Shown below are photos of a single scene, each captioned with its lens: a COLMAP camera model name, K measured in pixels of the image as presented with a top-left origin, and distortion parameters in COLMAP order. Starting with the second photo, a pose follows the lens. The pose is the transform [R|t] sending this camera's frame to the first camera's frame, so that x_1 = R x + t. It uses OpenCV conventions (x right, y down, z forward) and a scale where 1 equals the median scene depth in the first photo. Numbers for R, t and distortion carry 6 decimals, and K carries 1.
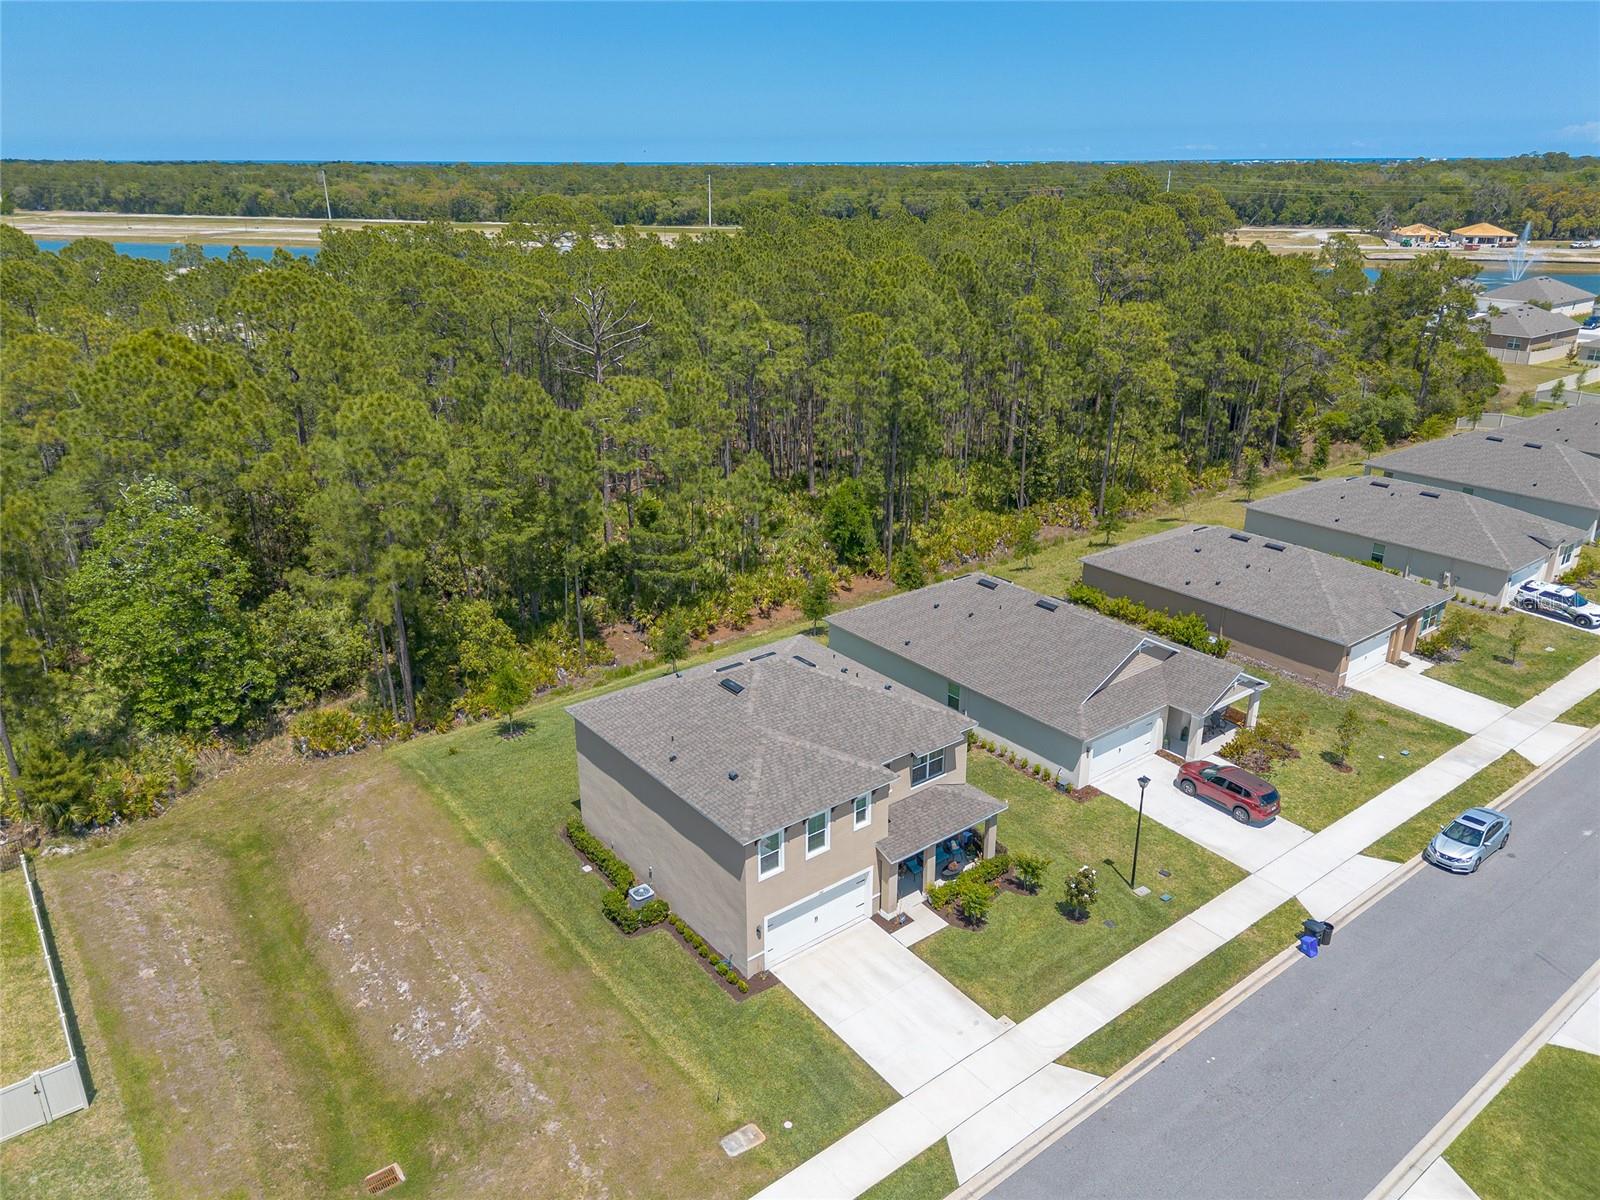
lens RADIAL K [[1134.7, 0, 793.8], [0, 1134.7, 594.2], [0, 0, 1]] dist [0.062226, -0.054445]
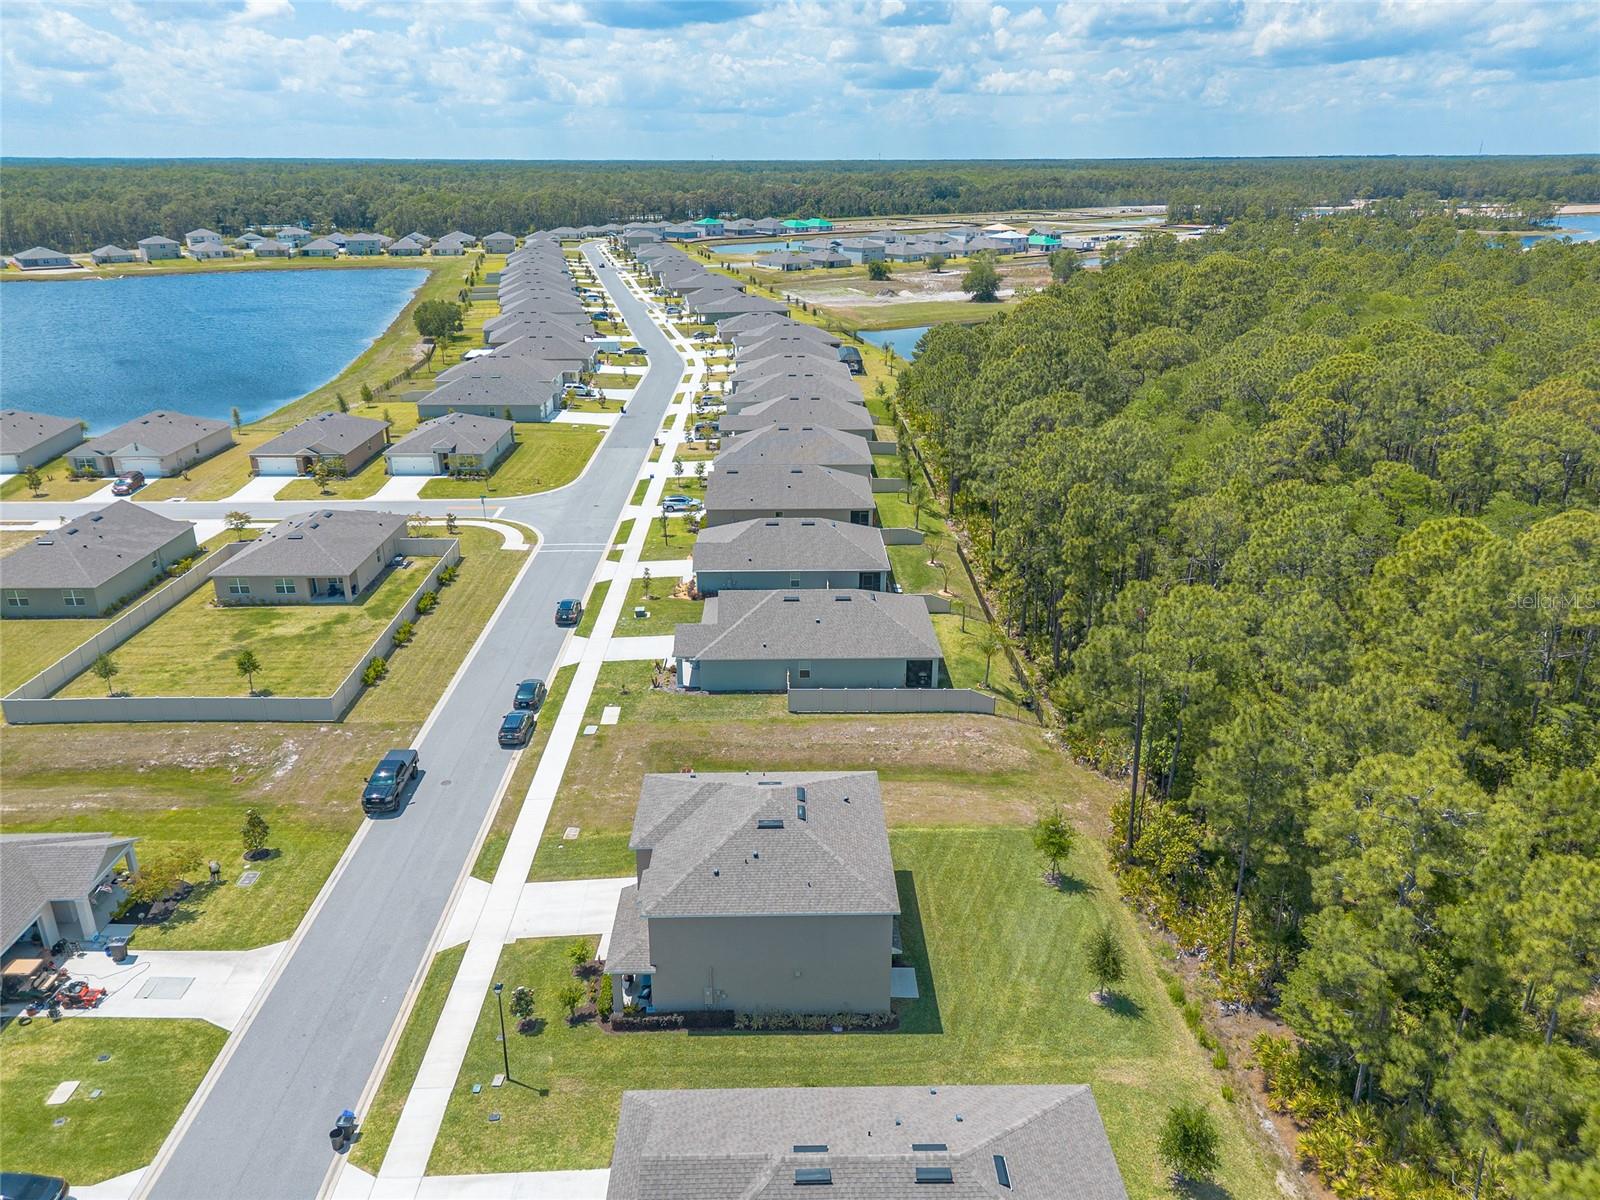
lens RADIAL K [[1134.7, 0, 800.5], [0, 1134.7, 594.9], [0, 0, 1]] dist [0.062226, -0.054445]
pose [[-0.598676, 0.289220, -0.746953, 0.815165], [-0.281168, 0.797314, 0.534073, -0.778679], [0.750021, 0.529757, -0.396014, 1.400451]]
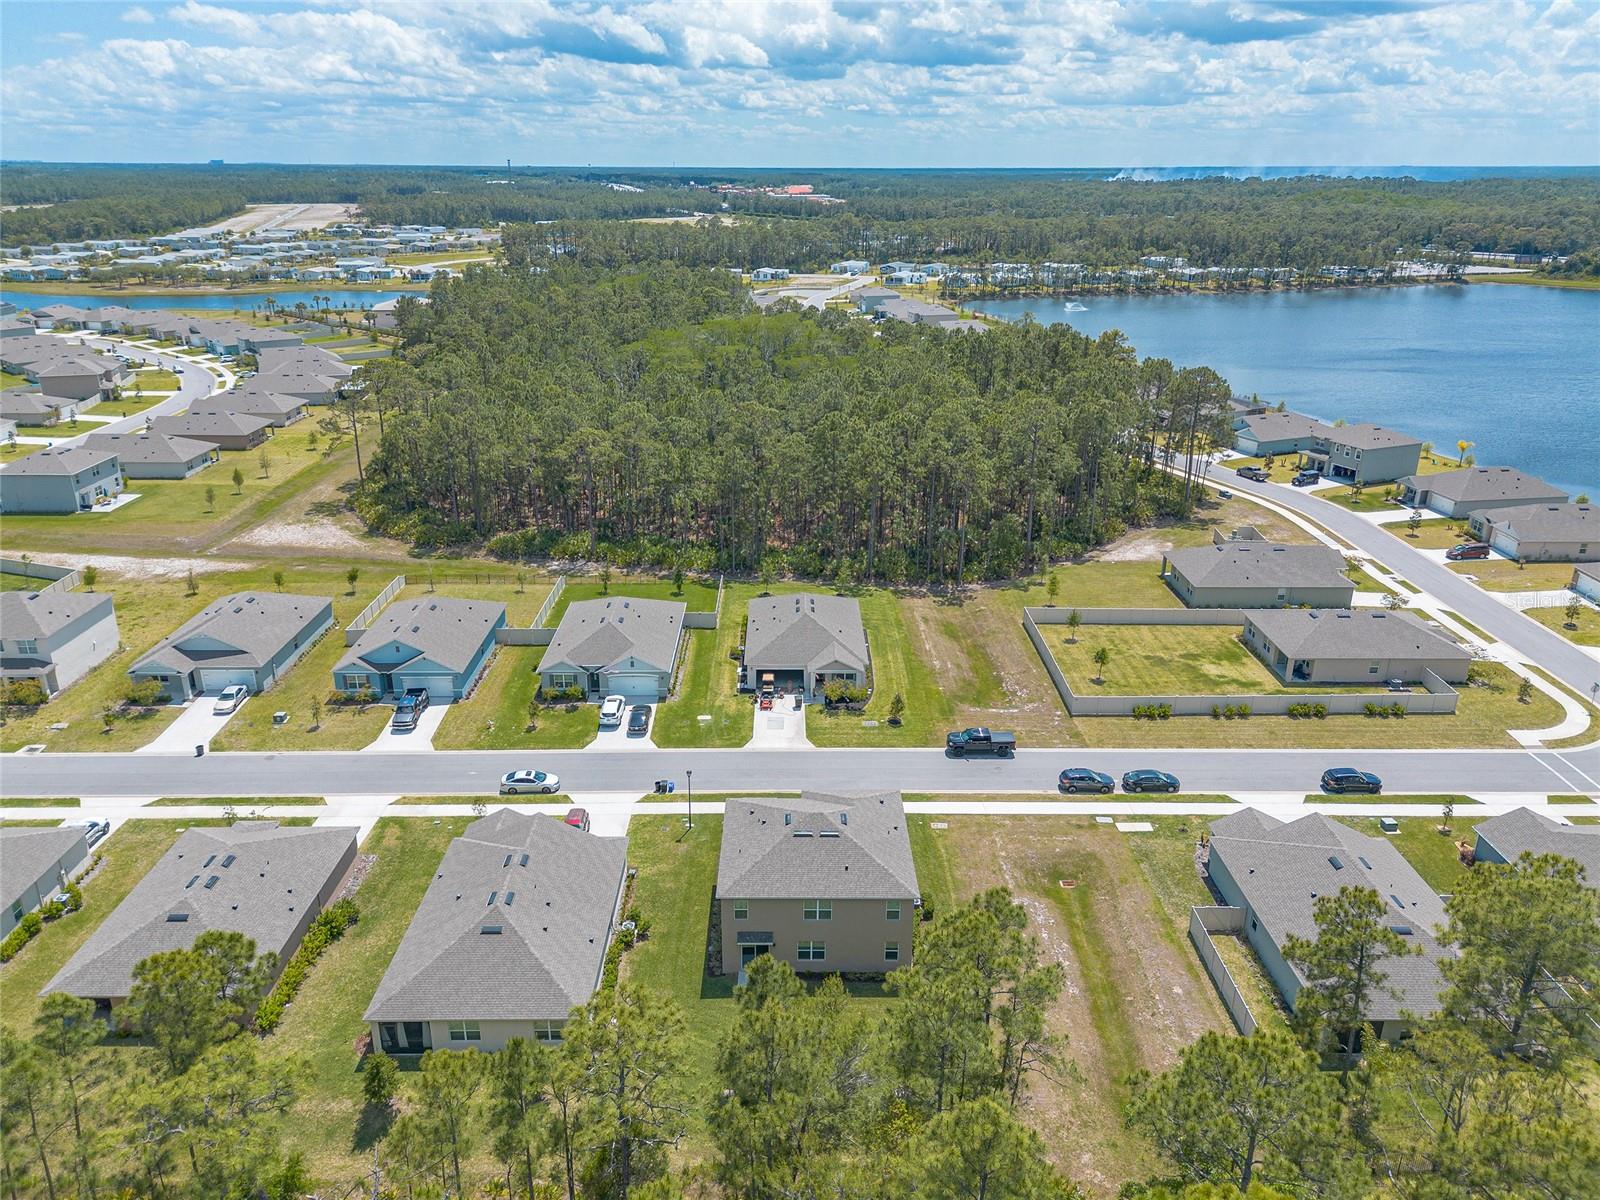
lens RADIAL K [[1134.7, 0, 794.2], [0, 1134.7, 600.0], [0, 0, 1]] dist [0.062226, -0.054445]
pose [[-0.792180, -0.216540, 0.570579, -0.867026], [0.215412, 0.775547, 0.593401, -1.158822], [-0.571006, 0.592990, -0.567728, 1.769792]]
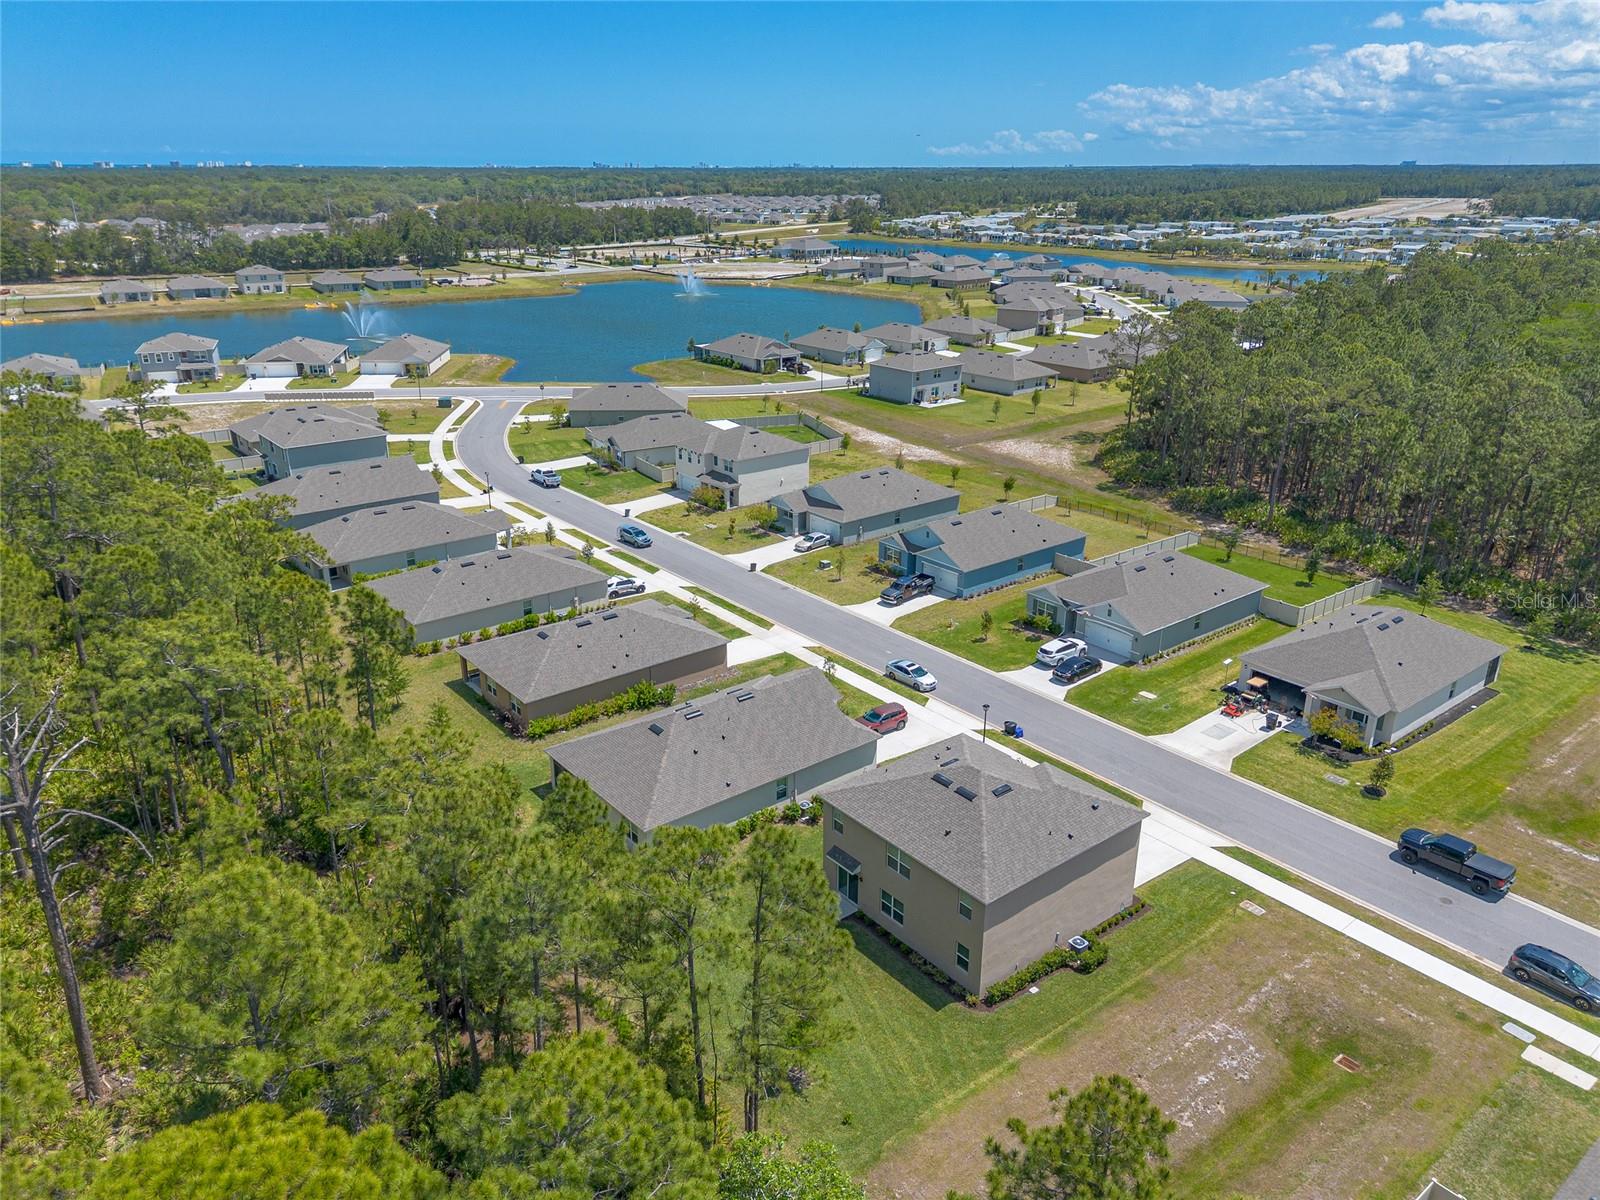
lens RADIAL K [[1134.7, 0, 793.2], [0, 1134.7, 600.5], [0, 0, 1]] dist [0.062226, -0.054445]
pose [[-0.009605, -0.353557, 0.935364, -1.198249], [0.353659, 0.873749, 0.333899, -0.632494], [-0.935325, 0.334007, 0.116646, 0.981991]]
